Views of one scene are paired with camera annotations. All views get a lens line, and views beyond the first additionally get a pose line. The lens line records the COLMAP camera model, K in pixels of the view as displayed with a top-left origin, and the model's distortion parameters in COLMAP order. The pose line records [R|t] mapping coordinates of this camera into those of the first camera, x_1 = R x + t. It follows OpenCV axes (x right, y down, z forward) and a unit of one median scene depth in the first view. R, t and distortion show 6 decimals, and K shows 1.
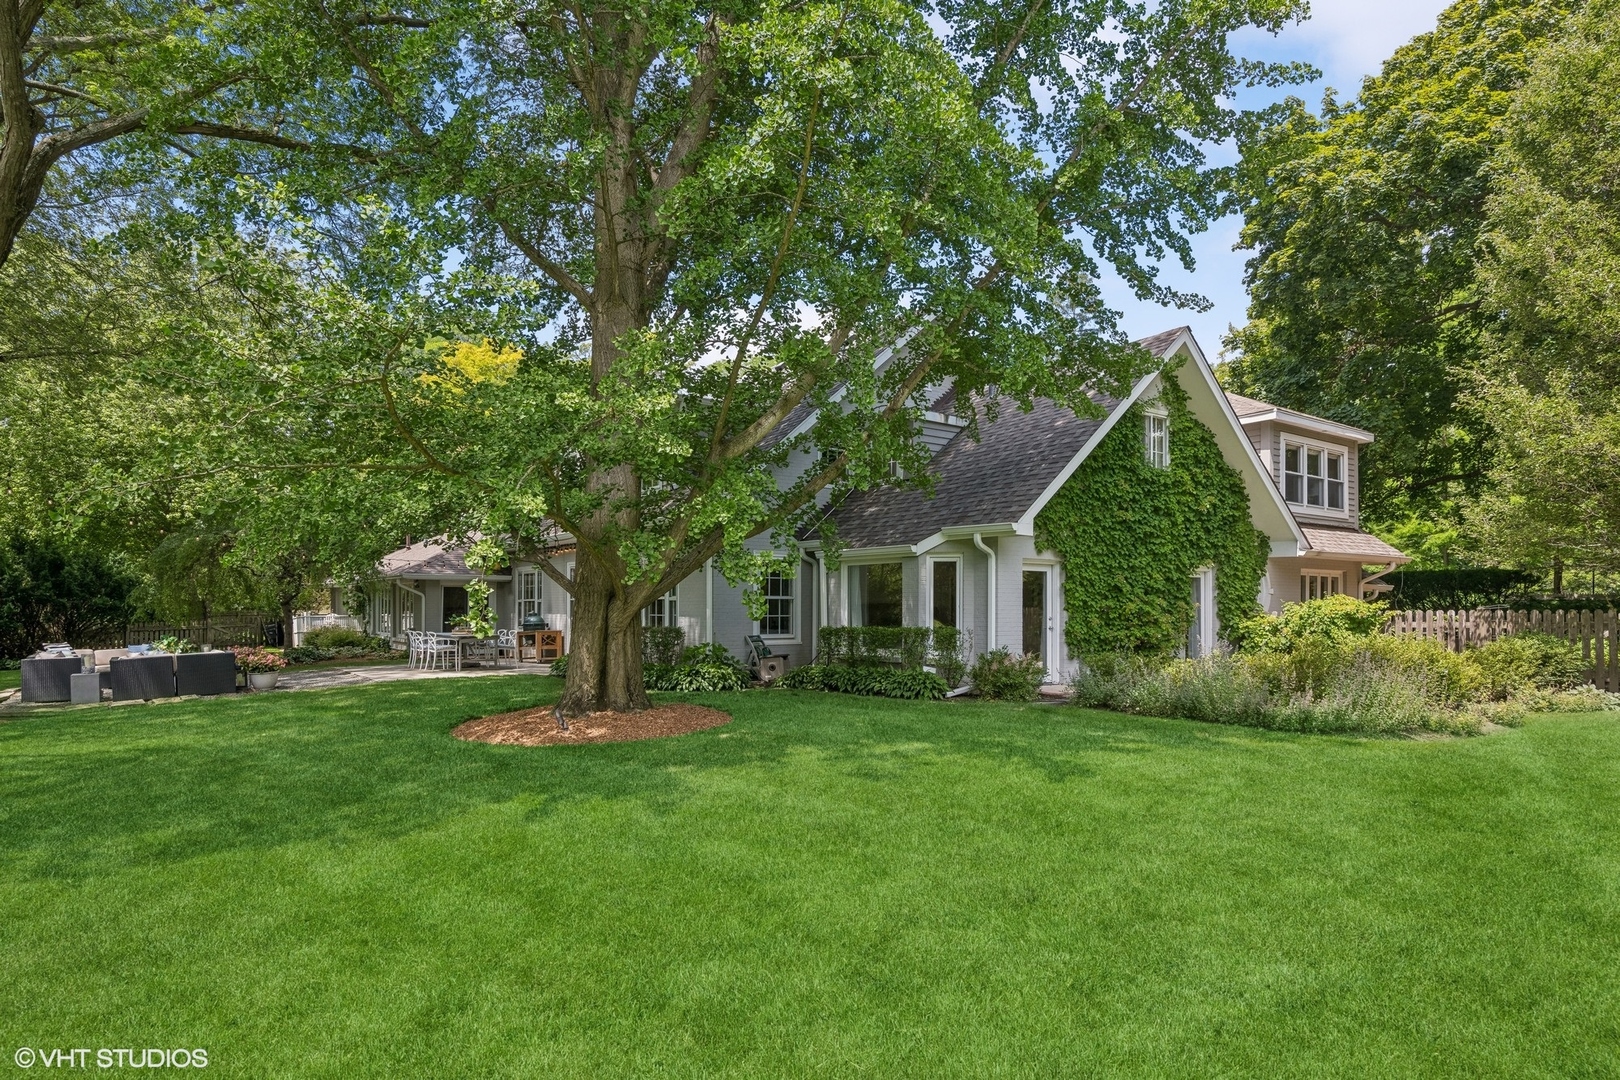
lens RADIAL K [[877.4, 0, 787.9], [0, 877.4, 570.9], [0, 0, 1]] dist [0.035983, 0.001043]
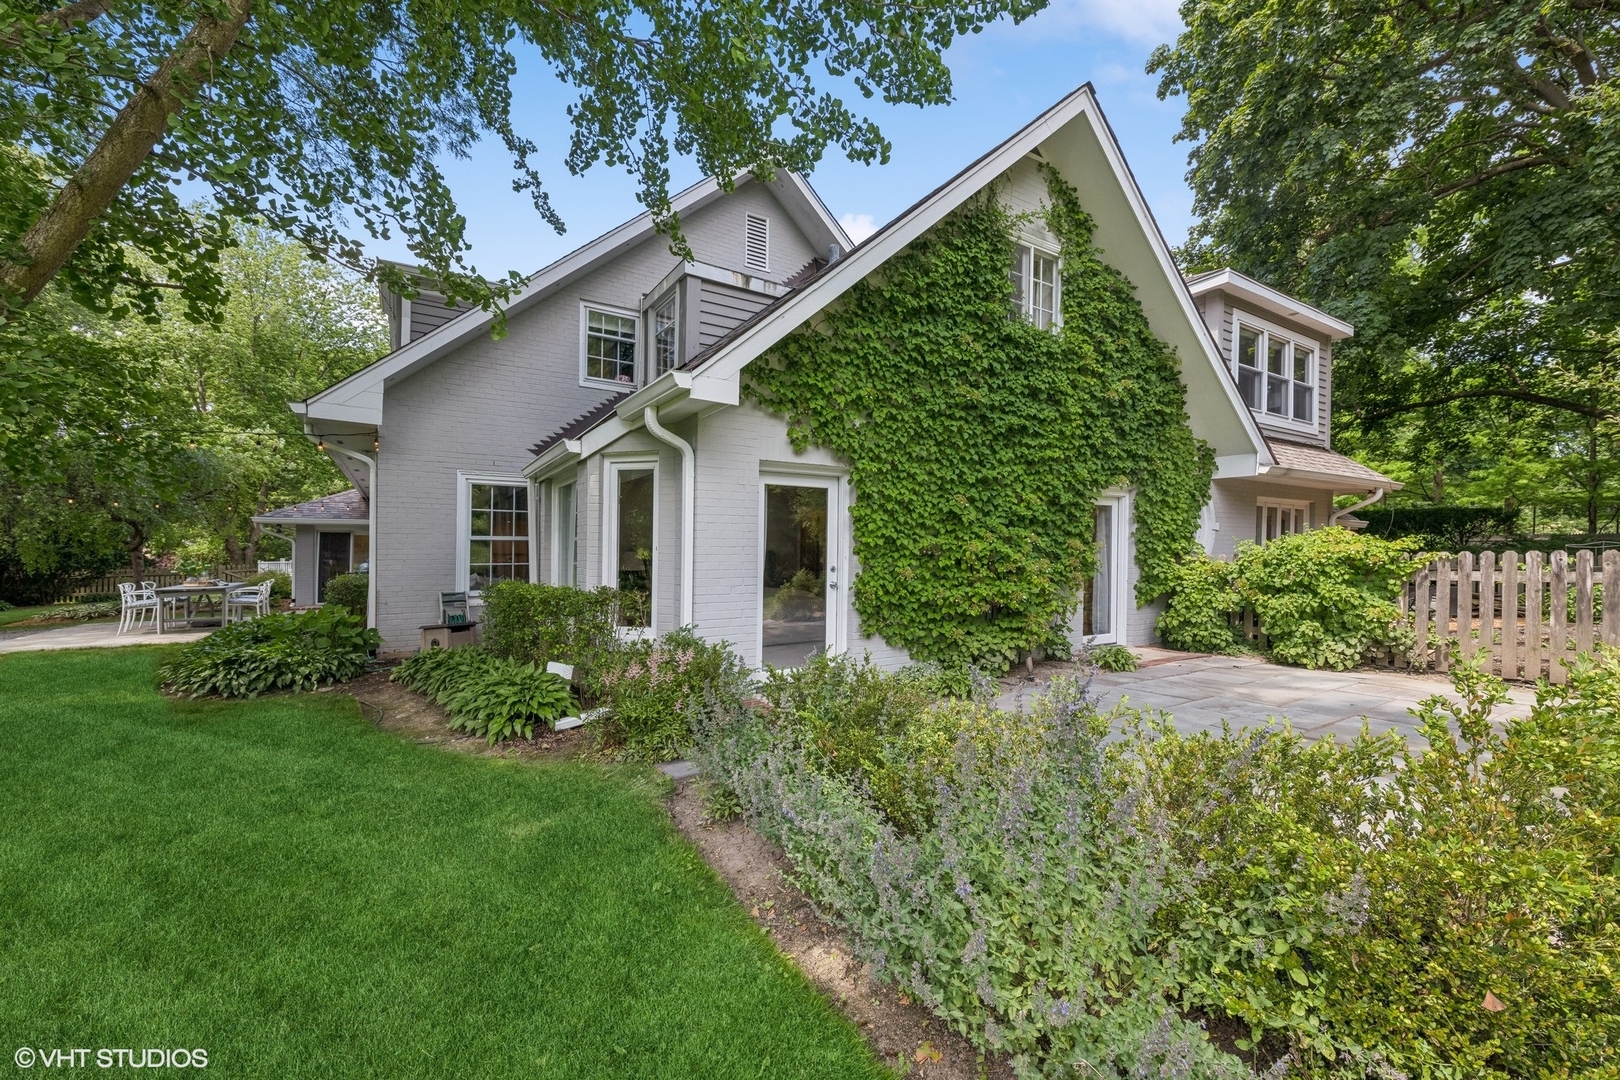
lens RADIAL K [[617.8, 0, 816.1], [0, 617.8, 547.9], [0, 0, 1]] dist [0.029159, -0.002318]
pose [[0.998427, -0.003379, -0.055965, 0.277335], [0.005358, 0.999364, 0.035250, 0.023519], [0.055811, -0.035494, 0.997810, 0.528654]]
